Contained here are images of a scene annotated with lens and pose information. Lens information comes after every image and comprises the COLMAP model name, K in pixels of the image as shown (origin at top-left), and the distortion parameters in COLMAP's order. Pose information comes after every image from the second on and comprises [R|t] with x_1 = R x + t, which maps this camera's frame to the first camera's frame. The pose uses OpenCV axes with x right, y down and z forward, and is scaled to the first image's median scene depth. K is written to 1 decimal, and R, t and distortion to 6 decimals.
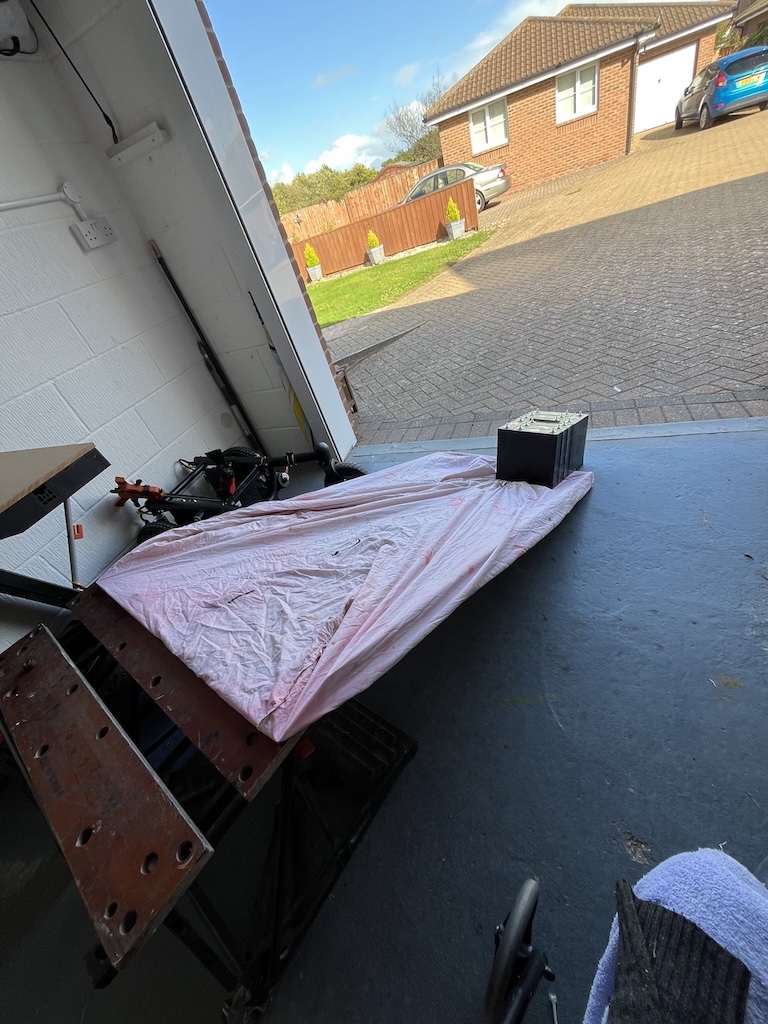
lens RADIAL K [[413.4, 0, 381.4], [0, 413.4, 509.5], [0, 0, 1]] dist [-0.003253, -0.001094]
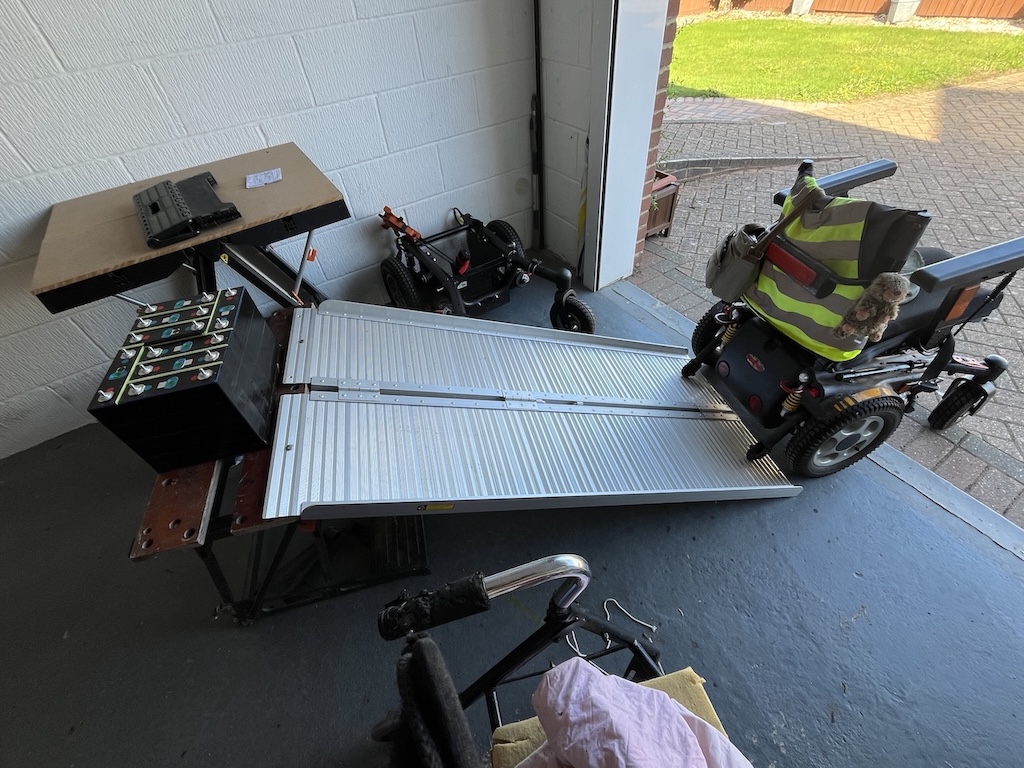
lens RADIAL K [[449.8, 0, 509.9], [0, 449.8, 383.1], [0, 0, 1]] dist [-0.005934, -0.000053]
pose [[0.775635, 0.576194, -0.257665, 0.137964], [-0.491372, 0.807446, 0.326472, -0.187975], [0.396162, -0.126614, 0.909409, -0.003241]]
